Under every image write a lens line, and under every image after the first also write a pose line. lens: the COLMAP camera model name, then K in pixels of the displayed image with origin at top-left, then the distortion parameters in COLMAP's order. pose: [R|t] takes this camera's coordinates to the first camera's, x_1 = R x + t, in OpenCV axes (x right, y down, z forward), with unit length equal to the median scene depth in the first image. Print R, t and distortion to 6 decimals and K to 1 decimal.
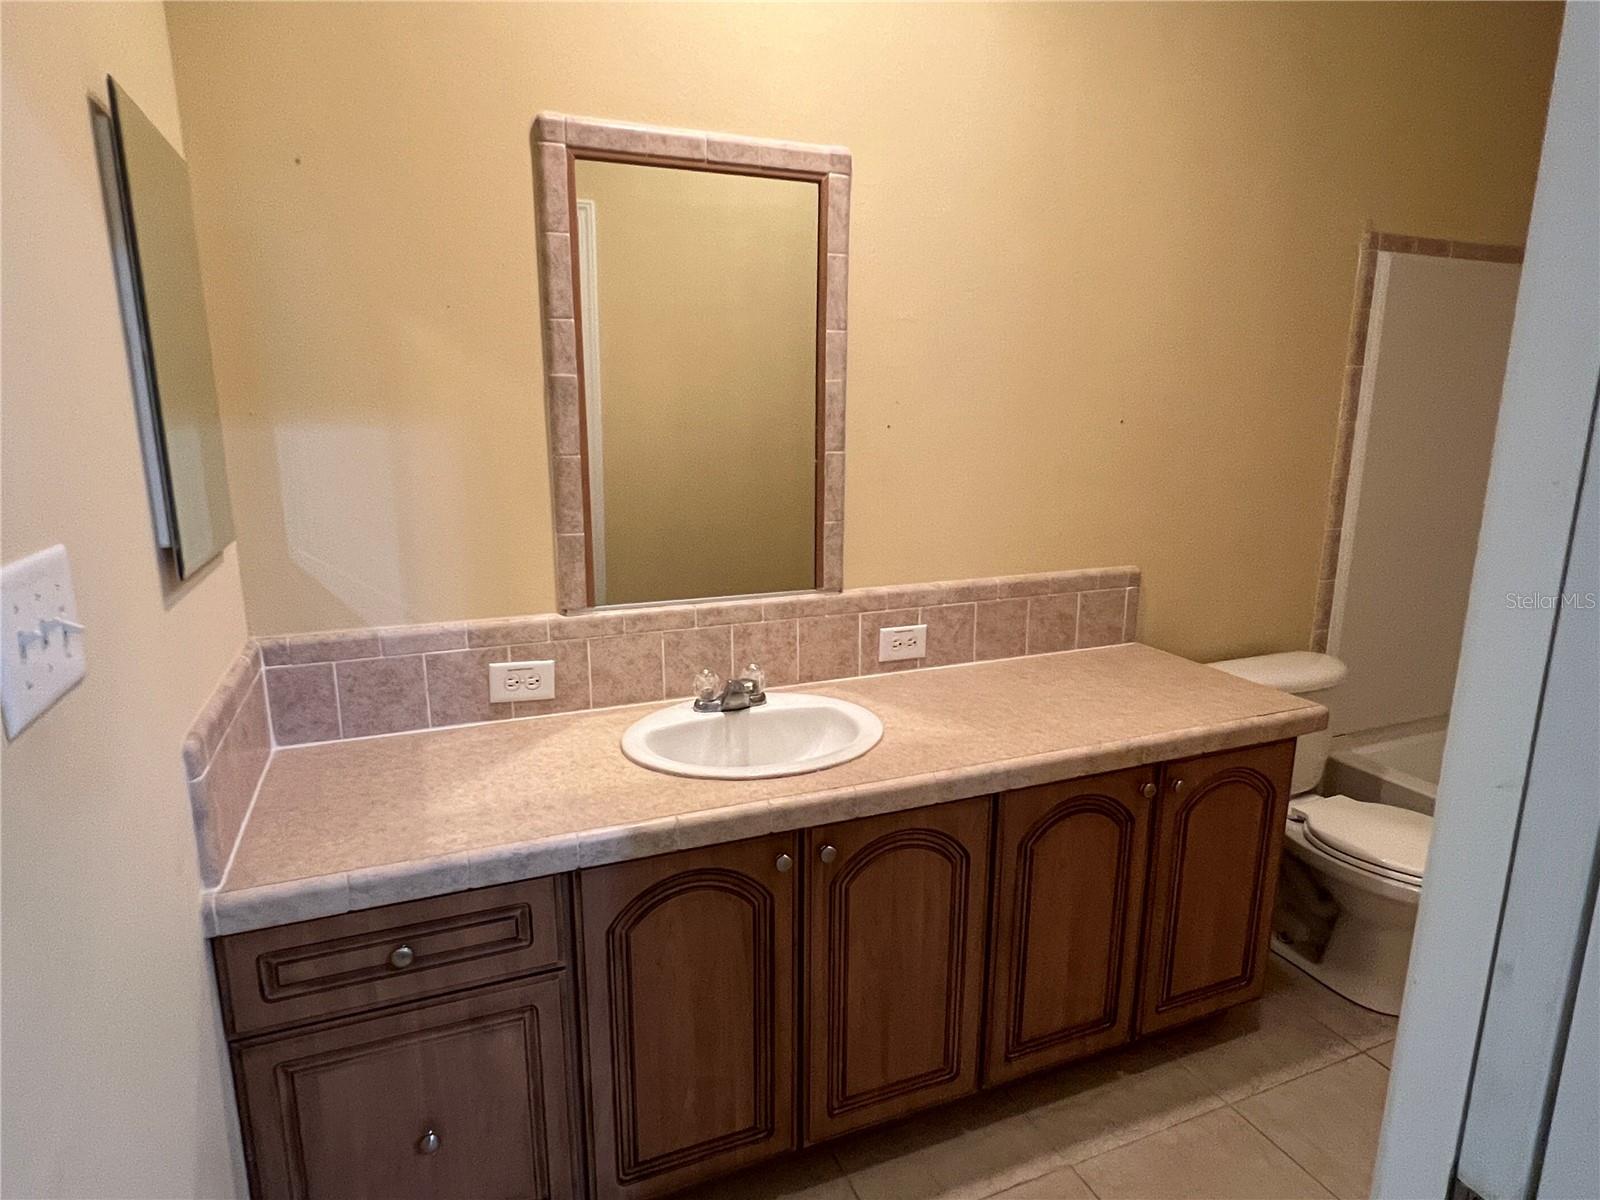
lens RADIAL K [[900.5, 0, 802.0], [0, 900.5, 598.5], [0, 0, 1]] dist [-0.001428, -0.000167]
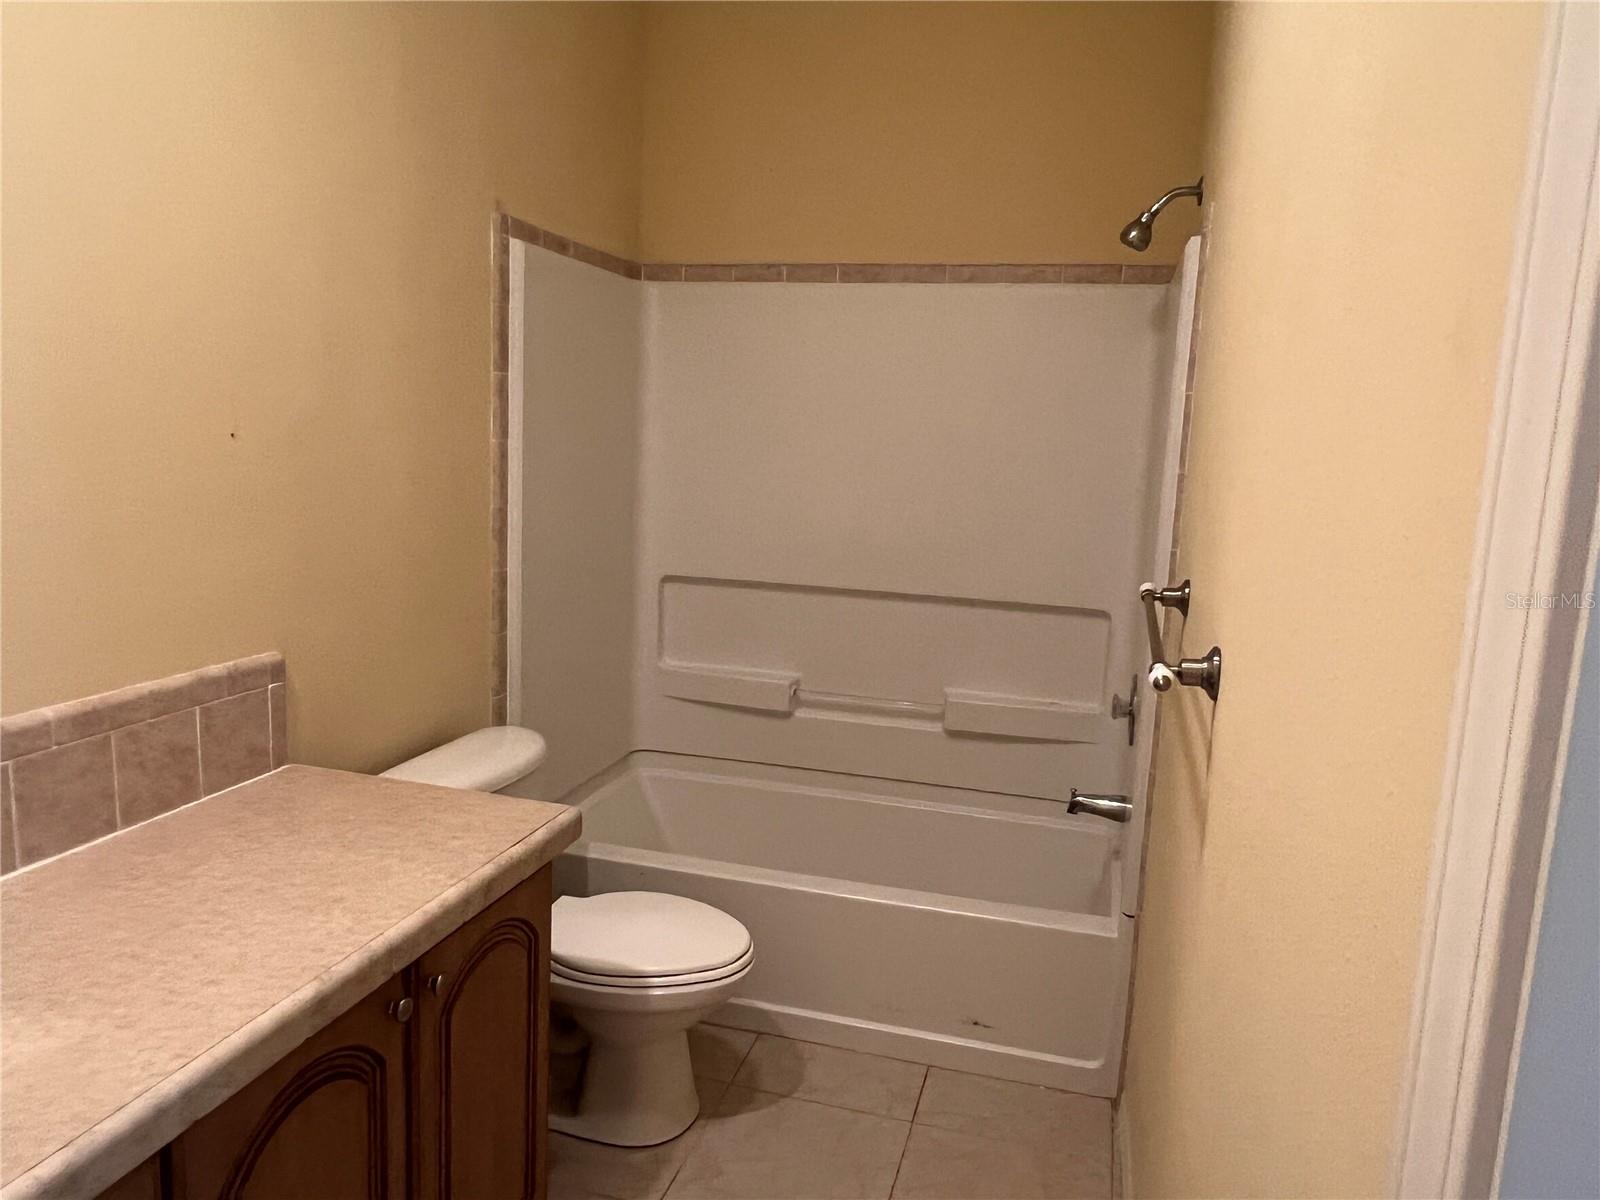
lens RADIAL K [[1088.2, 0, 799.6], [0, 1088.2, 603.8], [0, 0, 1]] dist [-0.005247, 0.001144]
pose [[0.617603, -0.097522, 0.780420, -0.013505], [0.124851, 0.991857, 0.025139, -0.044664], [-0.776517, 0.081910, 0.624750, 0.205725]]
